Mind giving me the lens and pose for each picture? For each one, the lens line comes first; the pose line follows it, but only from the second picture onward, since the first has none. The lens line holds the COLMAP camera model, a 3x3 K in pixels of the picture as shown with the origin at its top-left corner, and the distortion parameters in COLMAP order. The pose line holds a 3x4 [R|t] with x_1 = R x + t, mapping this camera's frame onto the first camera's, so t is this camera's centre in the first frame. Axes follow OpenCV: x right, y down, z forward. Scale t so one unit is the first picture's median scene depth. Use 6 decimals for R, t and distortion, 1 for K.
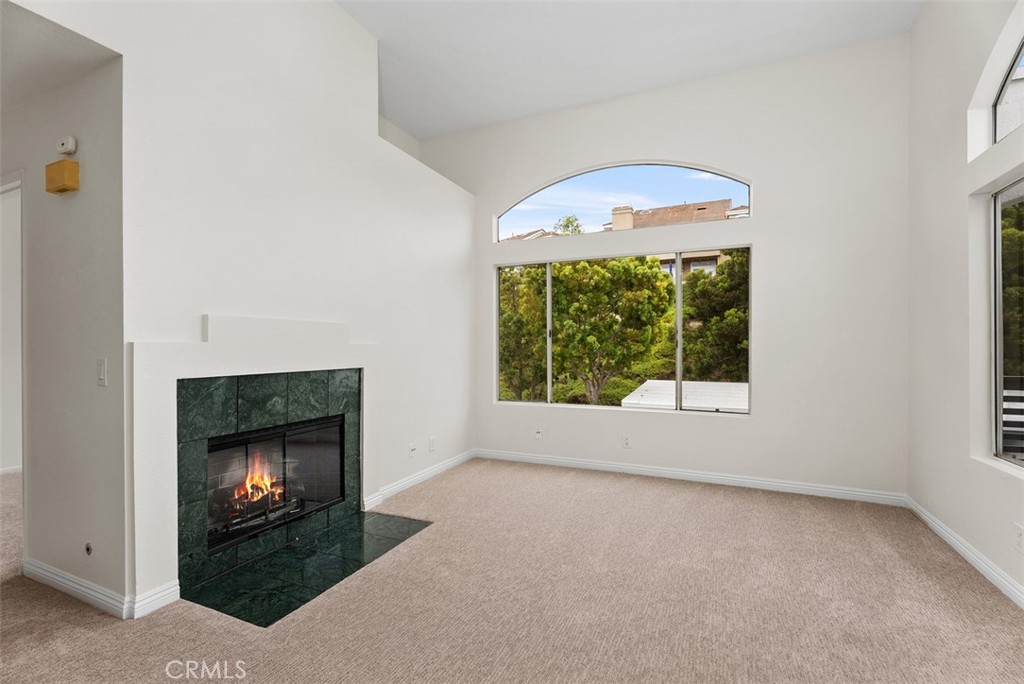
lens RADIAL K [[454.4, 0, 509.7], [0, 454.4, 344.9], [0, 0, 1]] dist [-0.004162, 0.000889]
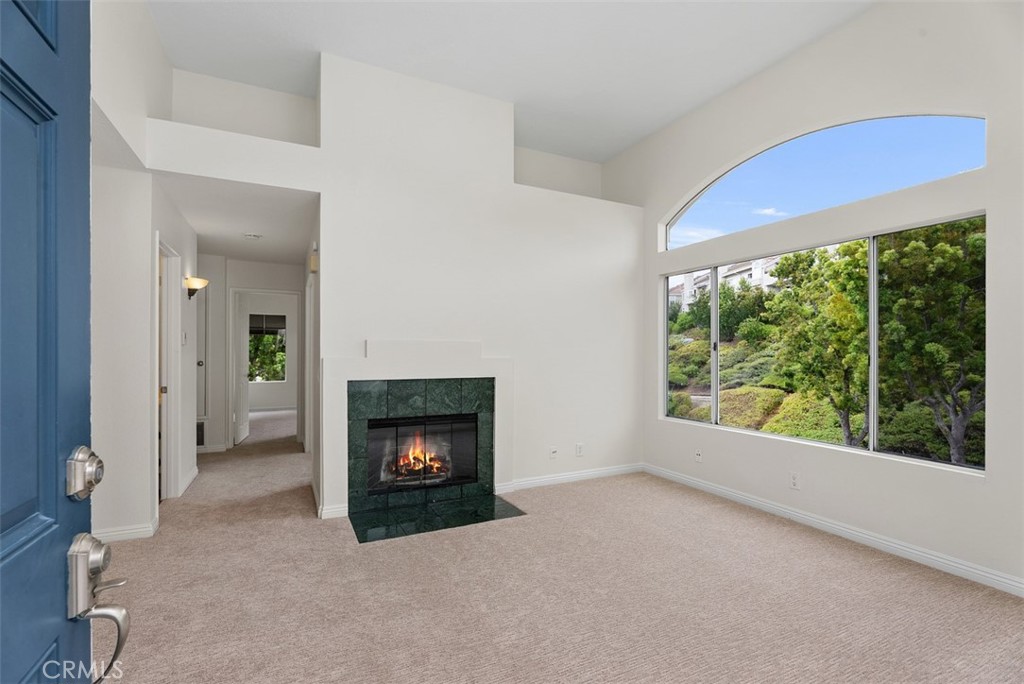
lens RADIAL K [[454.4, 0, 501.5], [0, 454.4, 349.0], [0, 0, 1]] dist [-0.004162, 0.000889]
pose [[0.766065, -0.004508, -0.642747, 0.532247], [-0.000484, 0.999971, -0.007590, -0.018699], [0.642763, 0.006126, 0.766041, 0.076410]]
